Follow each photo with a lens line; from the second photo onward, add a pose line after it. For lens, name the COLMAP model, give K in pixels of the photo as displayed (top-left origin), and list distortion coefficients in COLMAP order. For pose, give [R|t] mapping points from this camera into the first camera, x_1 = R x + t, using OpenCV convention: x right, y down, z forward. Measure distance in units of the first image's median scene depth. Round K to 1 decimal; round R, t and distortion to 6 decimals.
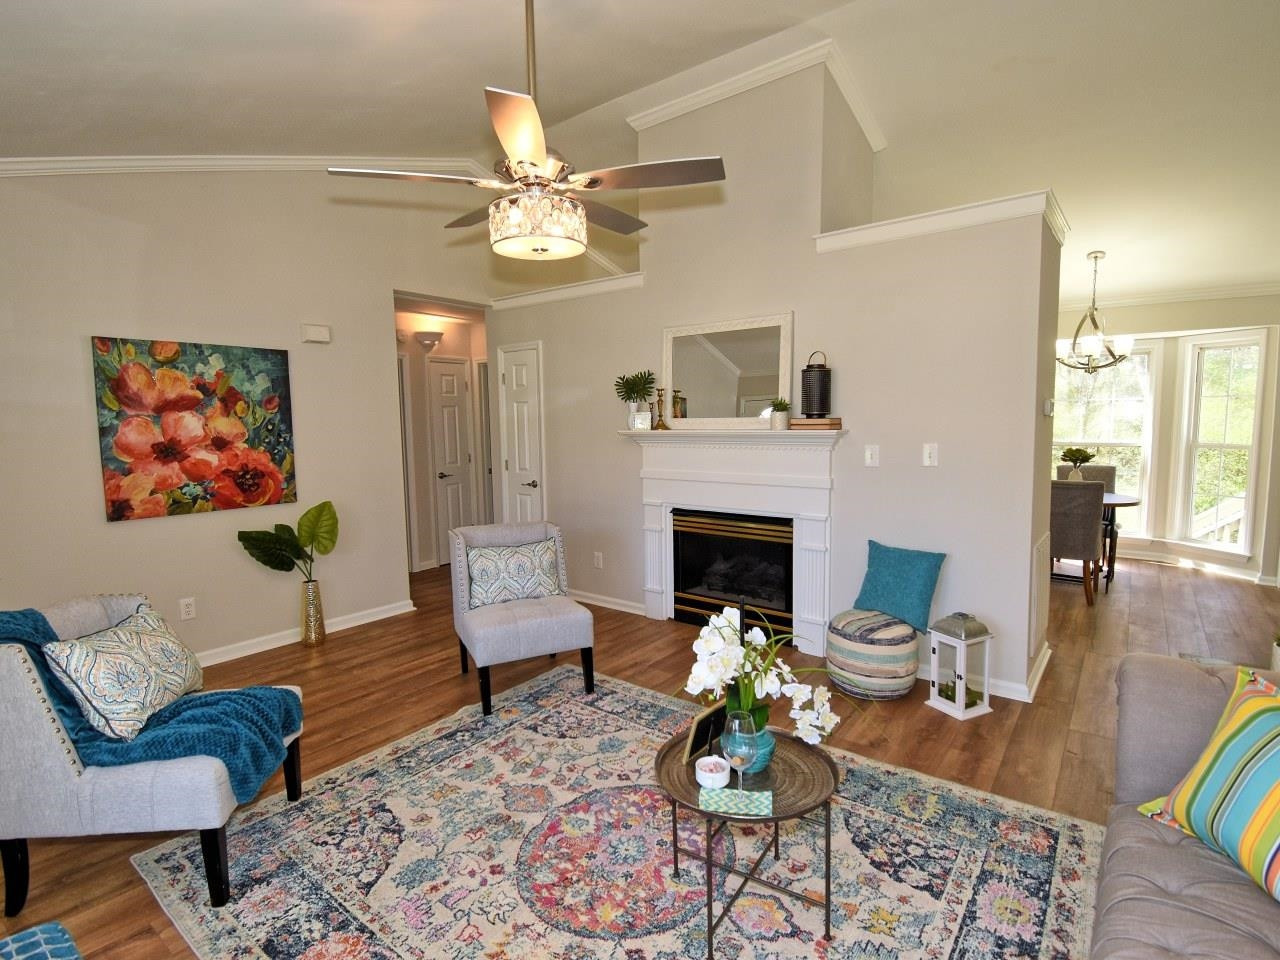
lens RADIAL K [[637.6, 0, 642.8], [0, 637.6, 480.9], [0, 0, 1]] dist [0.030763, -0.032351]
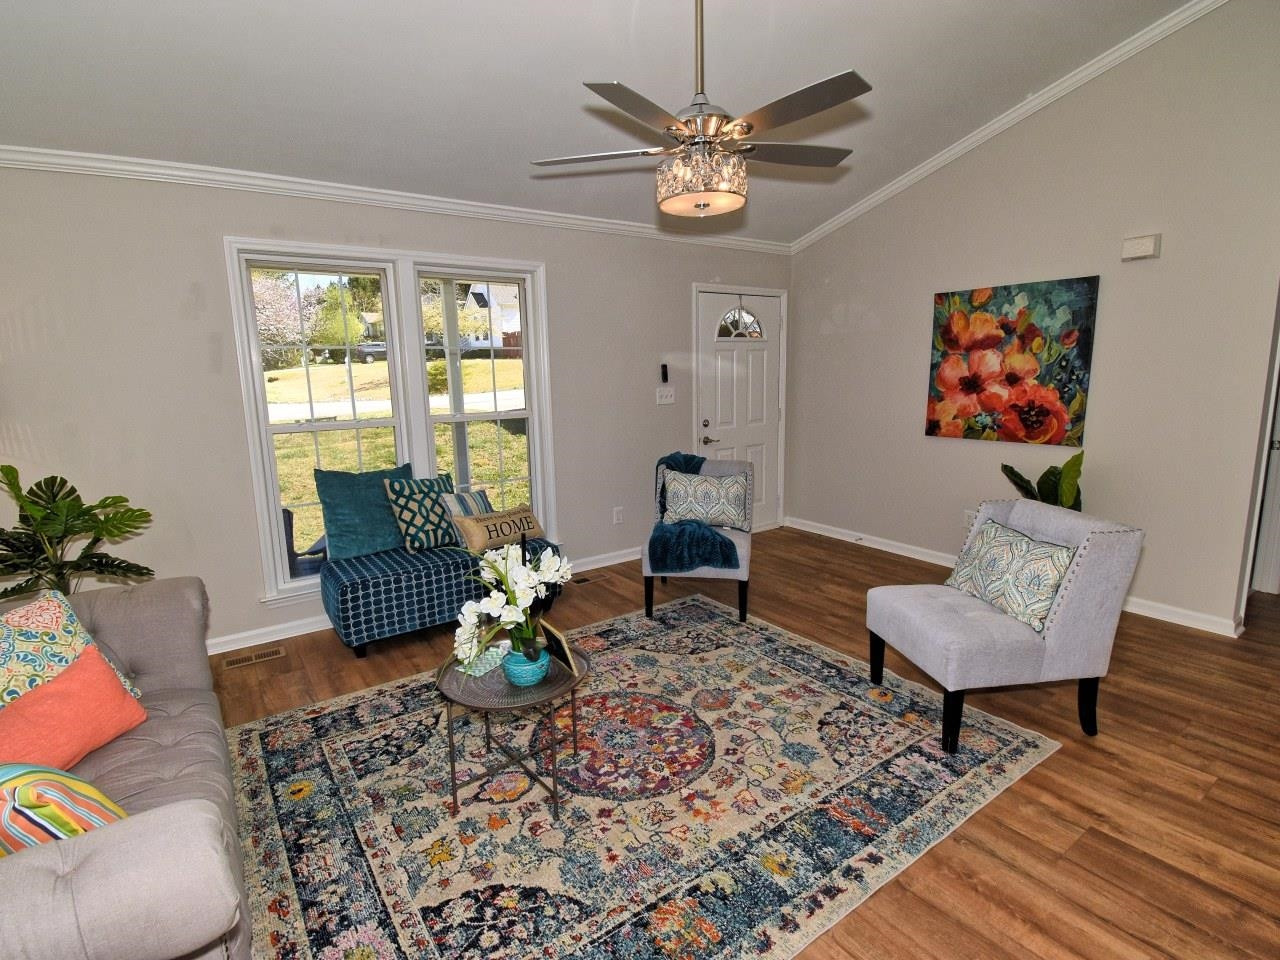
lens RADIAL K [[637.6, 0, 642.8], [0, 637.6, 480.9], [0, 0, 1]] dist [0.030763, -0.032351]
pose [[-0.295270, 0.184021, -0.937524, 0.592506], [-0.066421, 0.974948, 0.212286, -0.084959], [0.953102, 0.124953, -0.275650, 0.786339]]
